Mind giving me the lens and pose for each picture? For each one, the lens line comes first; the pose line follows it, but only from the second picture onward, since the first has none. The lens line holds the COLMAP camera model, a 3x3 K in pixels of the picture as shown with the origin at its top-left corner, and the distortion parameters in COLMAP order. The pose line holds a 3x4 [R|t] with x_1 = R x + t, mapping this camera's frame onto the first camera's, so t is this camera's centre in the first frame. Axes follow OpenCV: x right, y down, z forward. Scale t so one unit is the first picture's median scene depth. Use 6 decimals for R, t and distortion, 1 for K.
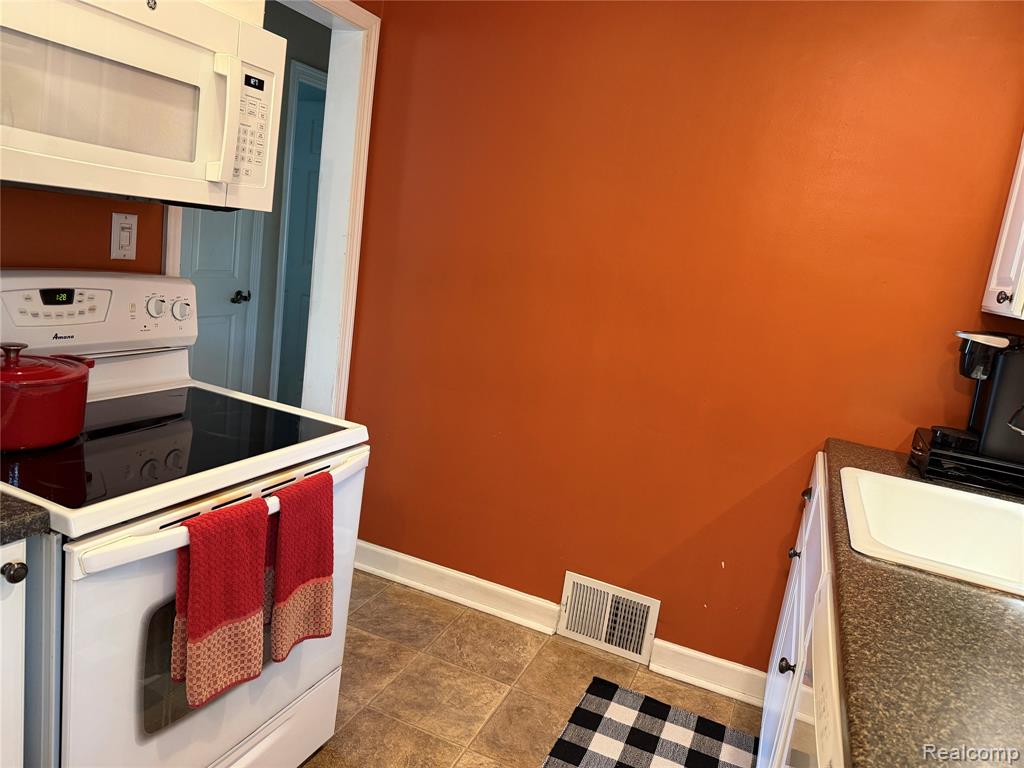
lens RADIAL K [[728.3, 0, 515.8], [0, 728.3, 382.7], [0, 0, 1]] dist [0.039573, -0.066145]
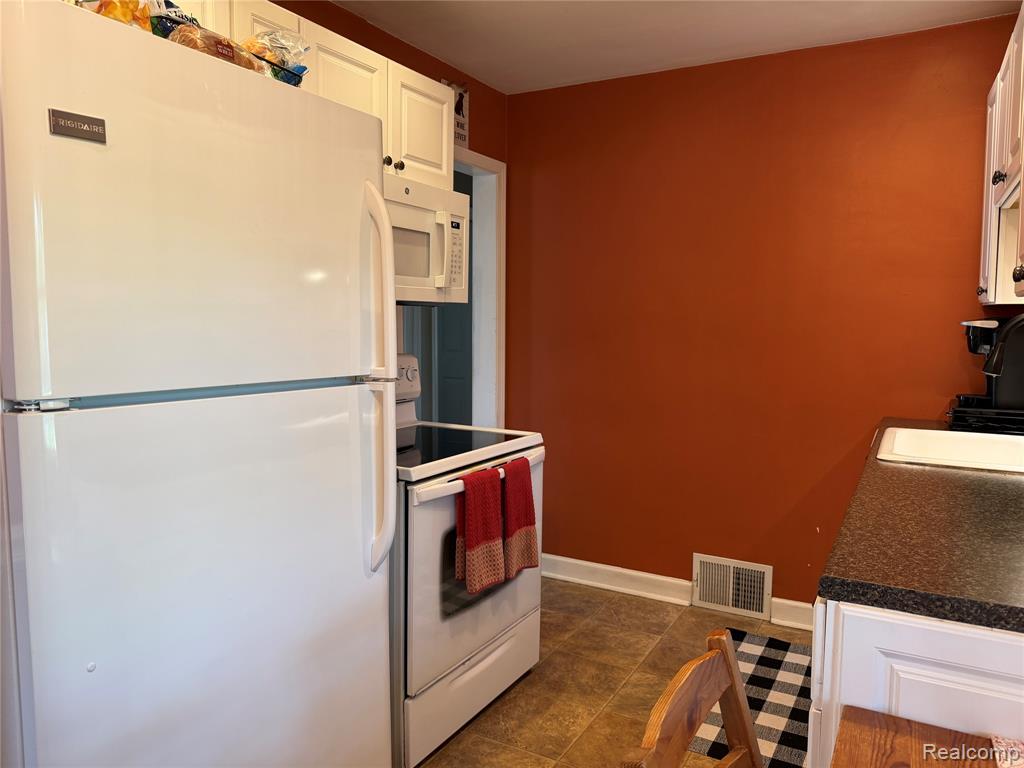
lens RADIAL K [[728.3, 0, 510.0], [0, 728.3, 379.1], [0, 0, 1]] dist [0.039573, -0.066145]
pose [[0.983362, -0.120935, -0.135548, -0.046449], [0.103861, 0.986494, -0.126660, 0.117555], [0.149035, 0.110475, 0.982641, -0.433544]]
